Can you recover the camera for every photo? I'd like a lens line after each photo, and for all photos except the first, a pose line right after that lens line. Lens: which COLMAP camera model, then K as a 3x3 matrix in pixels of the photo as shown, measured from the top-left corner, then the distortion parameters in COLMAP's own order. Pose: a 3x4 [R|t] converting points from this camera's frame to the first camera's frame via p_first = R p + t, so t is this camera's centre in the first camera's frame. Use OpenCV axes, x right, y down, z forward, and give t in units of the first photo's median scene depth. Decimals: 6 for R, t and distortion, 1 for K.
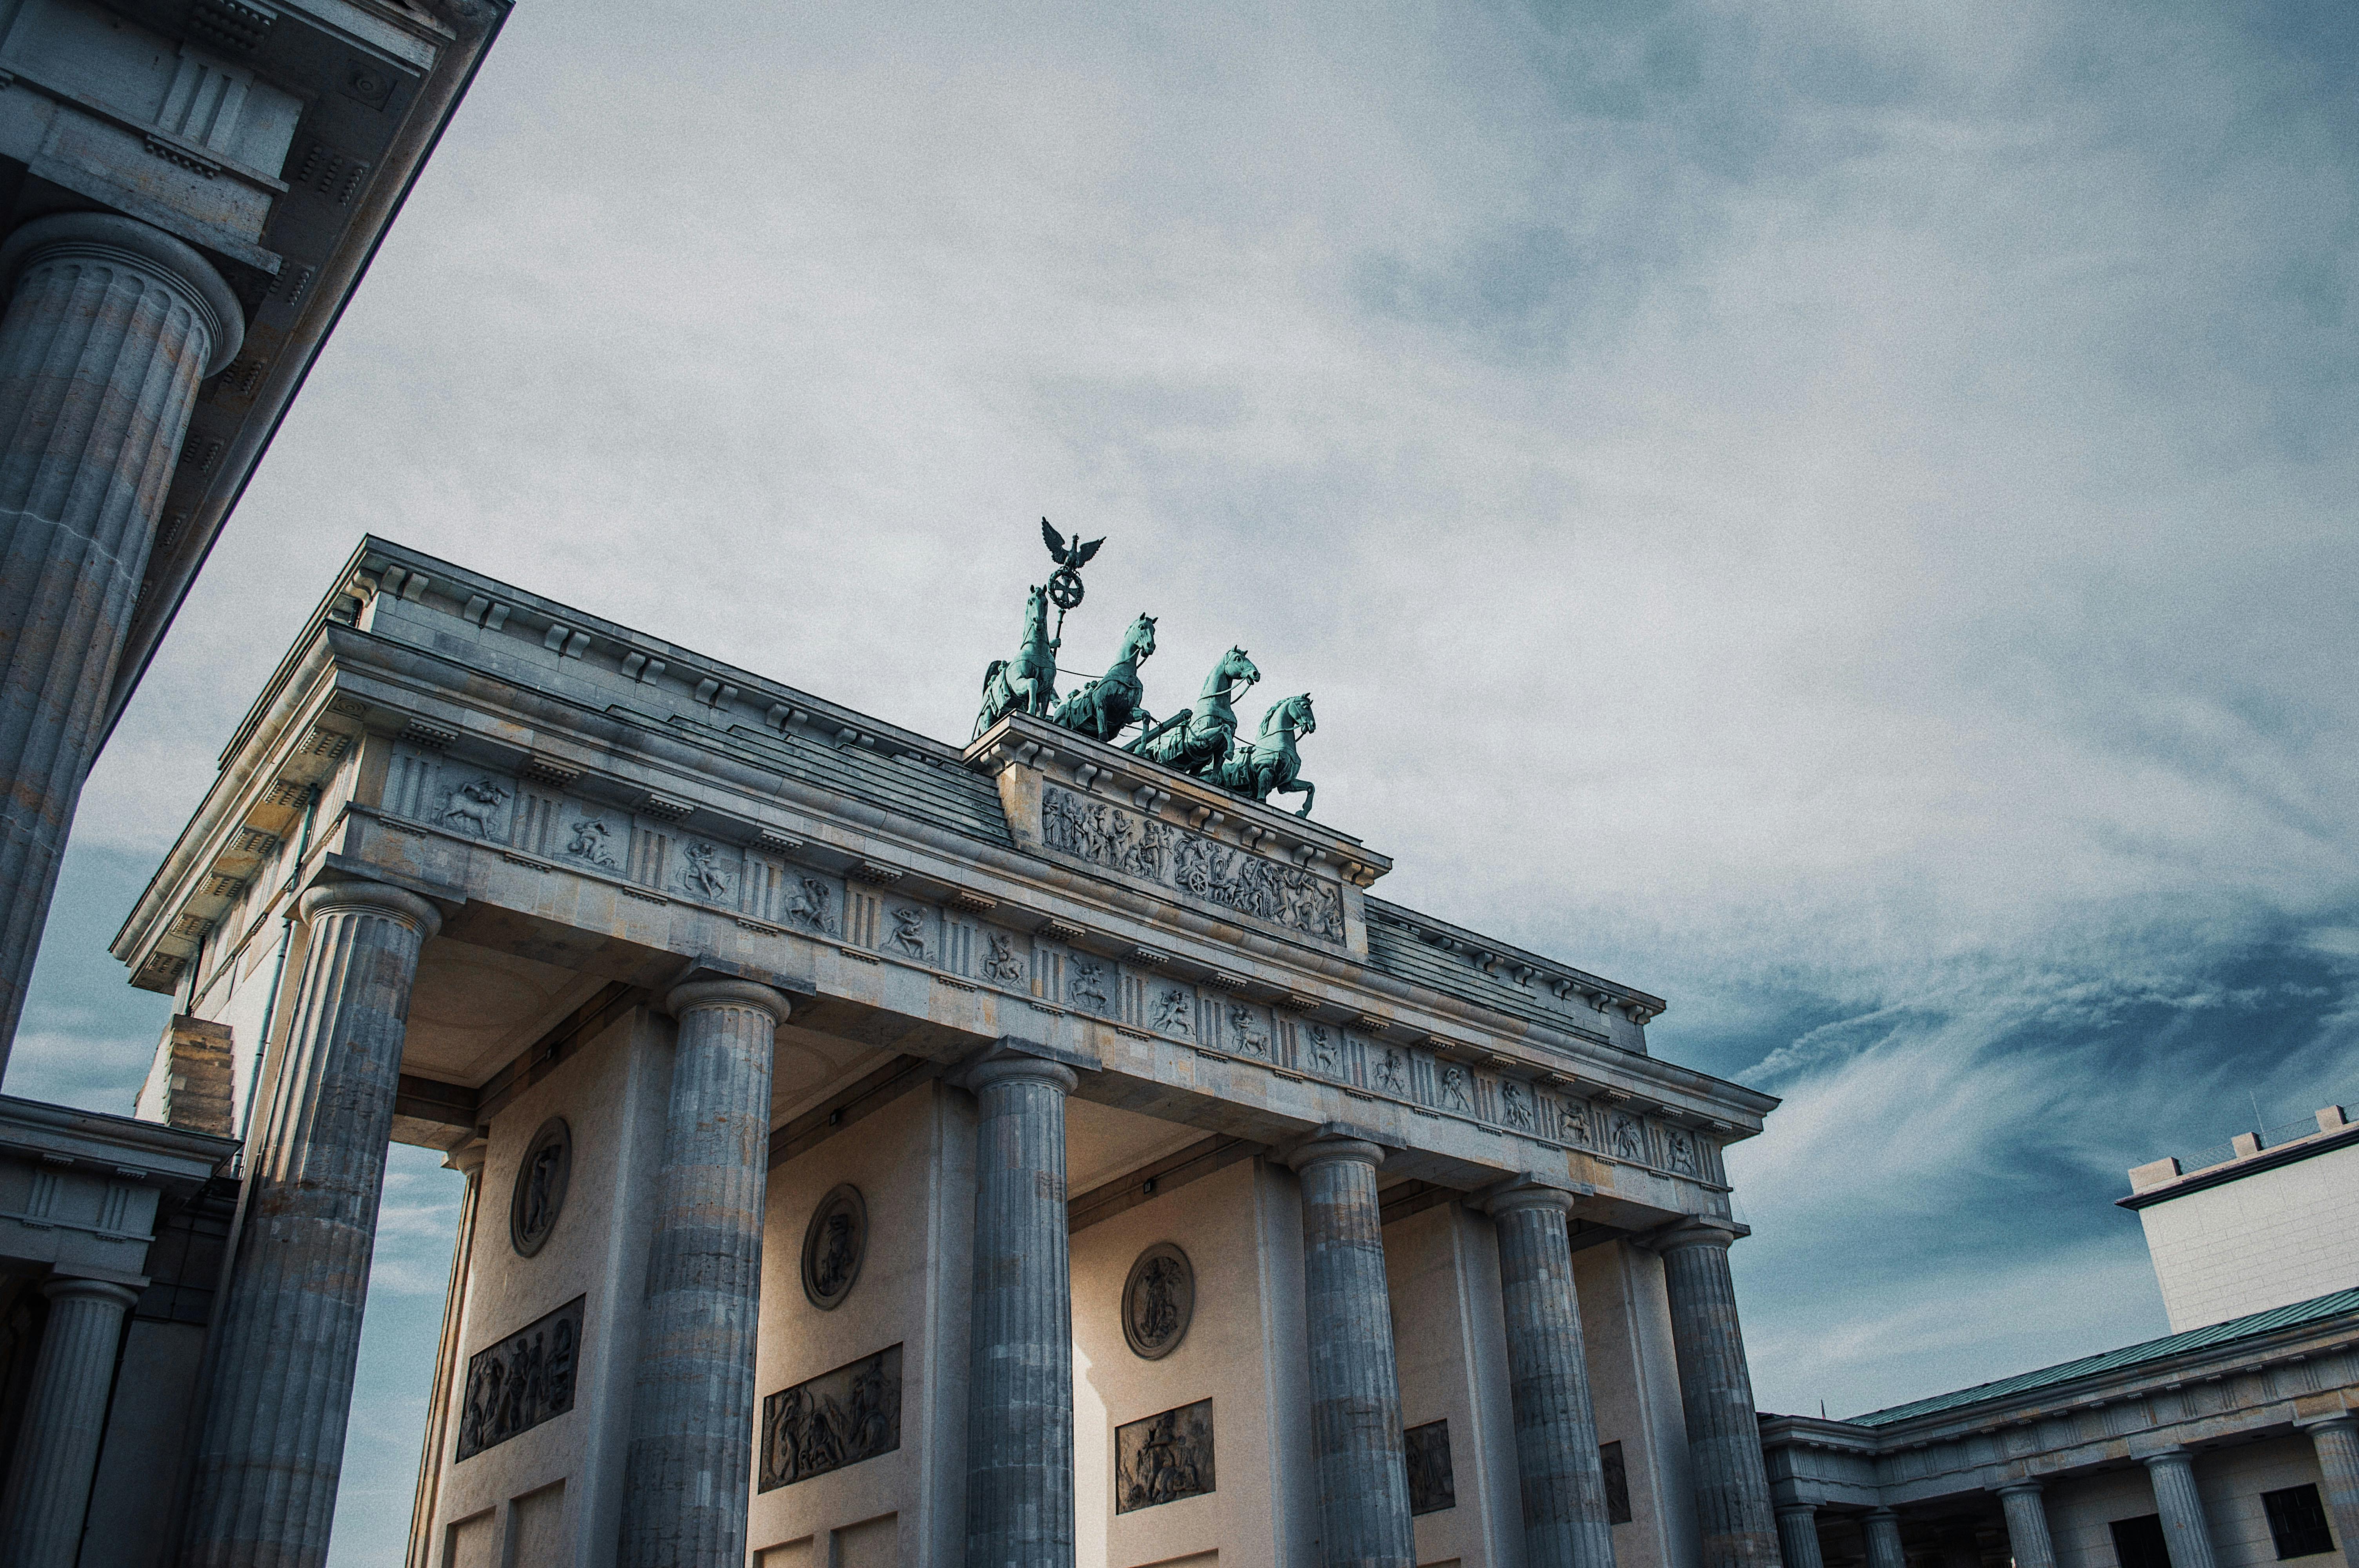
lens RADIAL K [[1882.6, 0, 1180.5], [0, 1882.6, 799.7], [0, 0, 1]] dist [-0.087714, -0.013686]
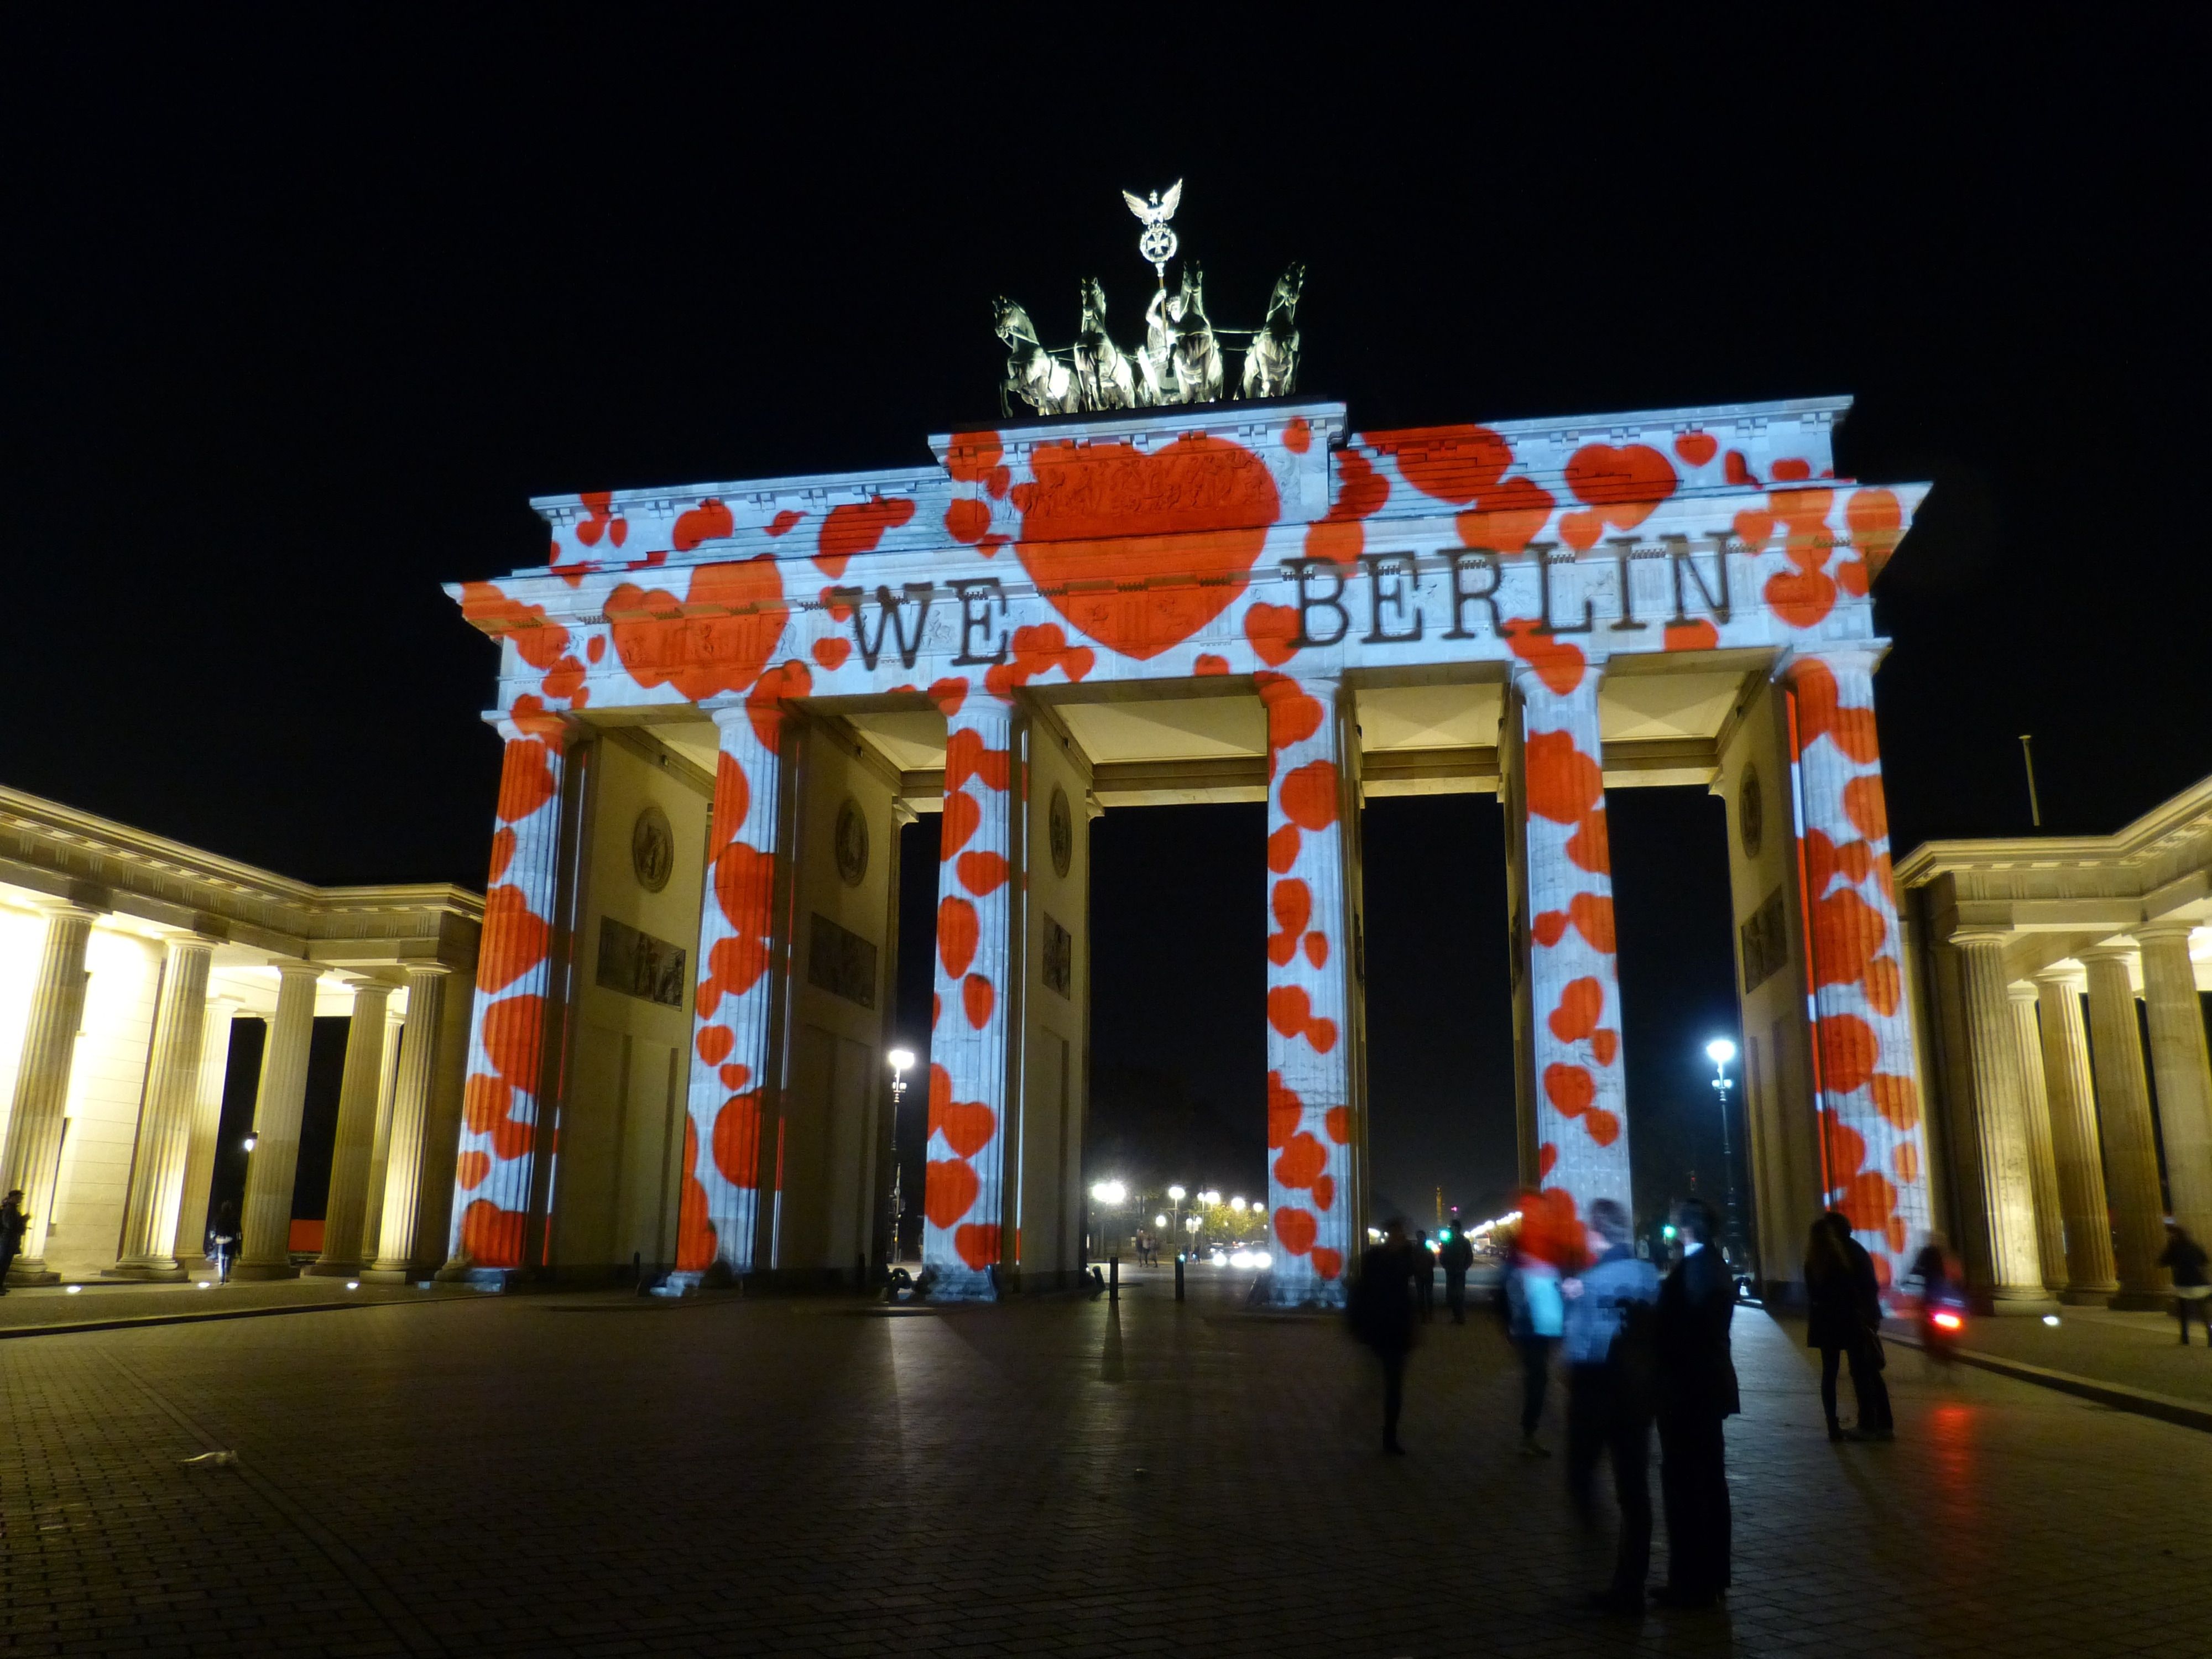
lens RADIAL K [[1674.1, 0, 1102.3], [0, 1674.1, 825.9], [0, 0, 1]] dist [-0.035065, 0.005583]
pose [[0.641164, -0.141961, -0.754159, 0.764613], [0.350246, 0.928549, 0.122981, 0.098039], [0.682815, -0.342992, 0.645074, 0.233168]]
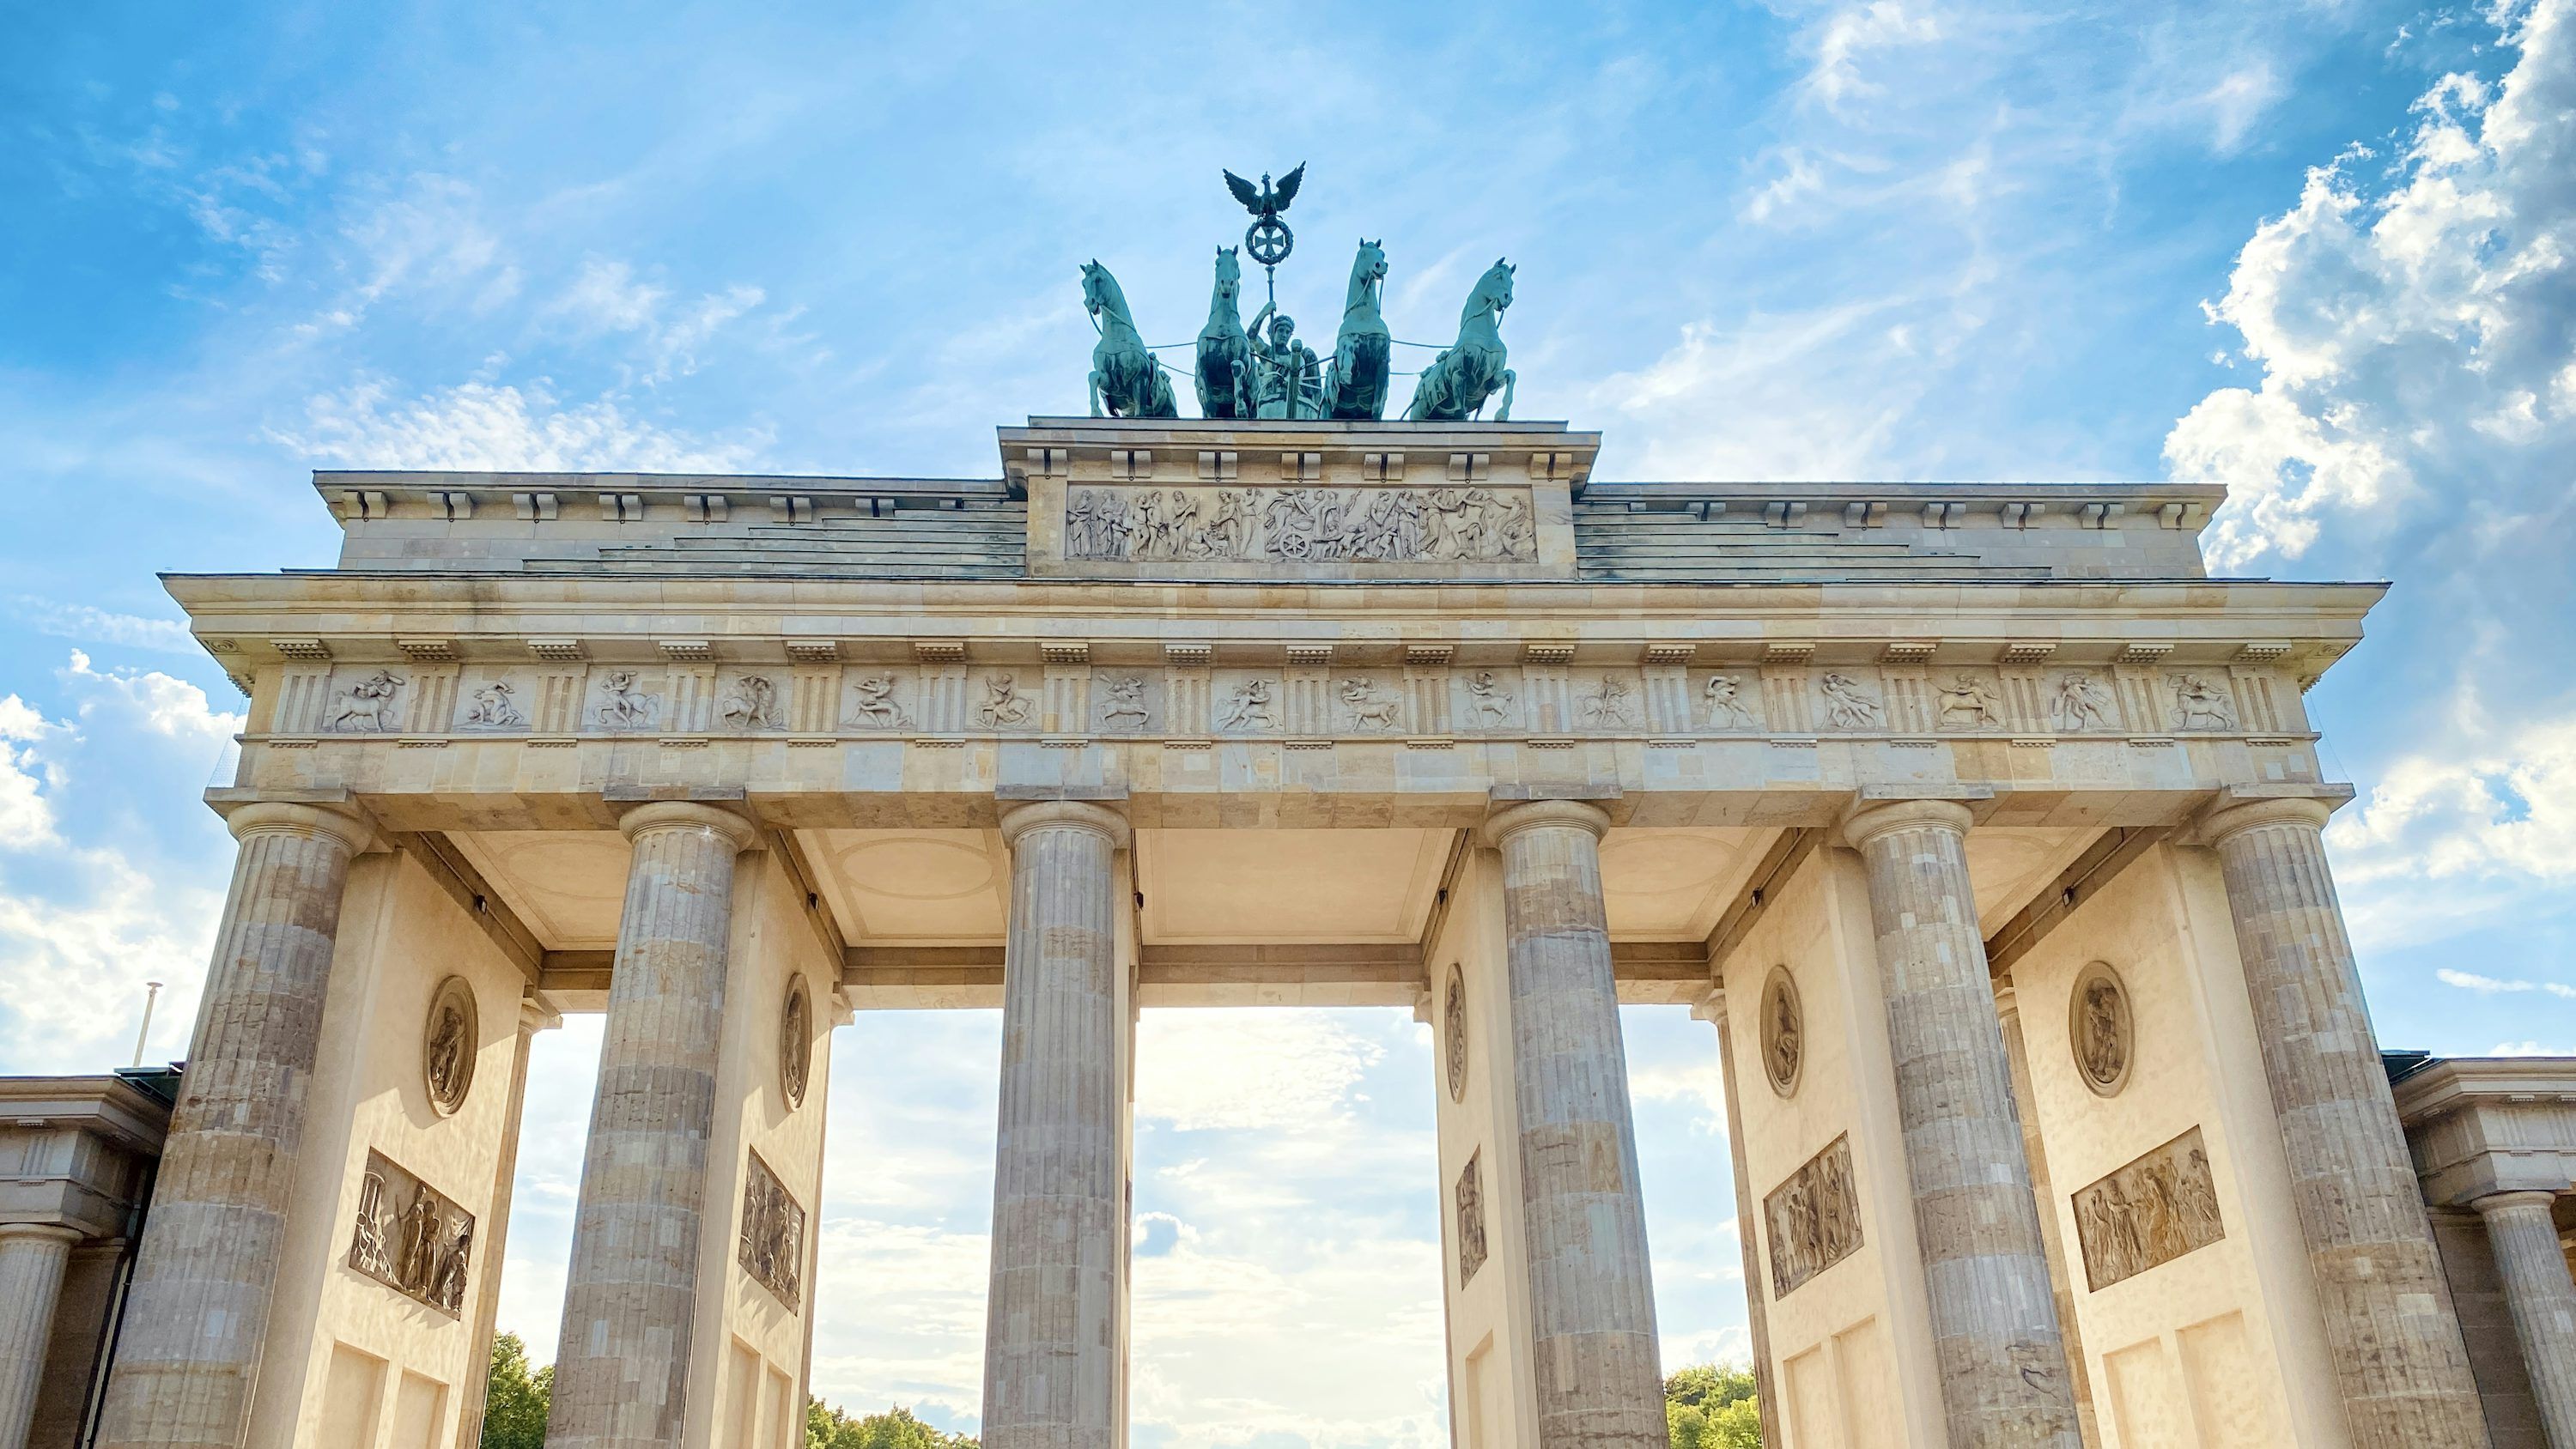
lens RADIAL K [[1992.2, 0, 1287.8], [0, 1992.2, 708.5], [0, 0, 1]] dist [0.036913, -0.056908]
pose [[0.810795, -0.242015, -0.532954, 0.453484], [0.287172, 0.957877, 0.001909, 0.110588], [0.510043, -0.154598, 0.846142, 0.245056]]
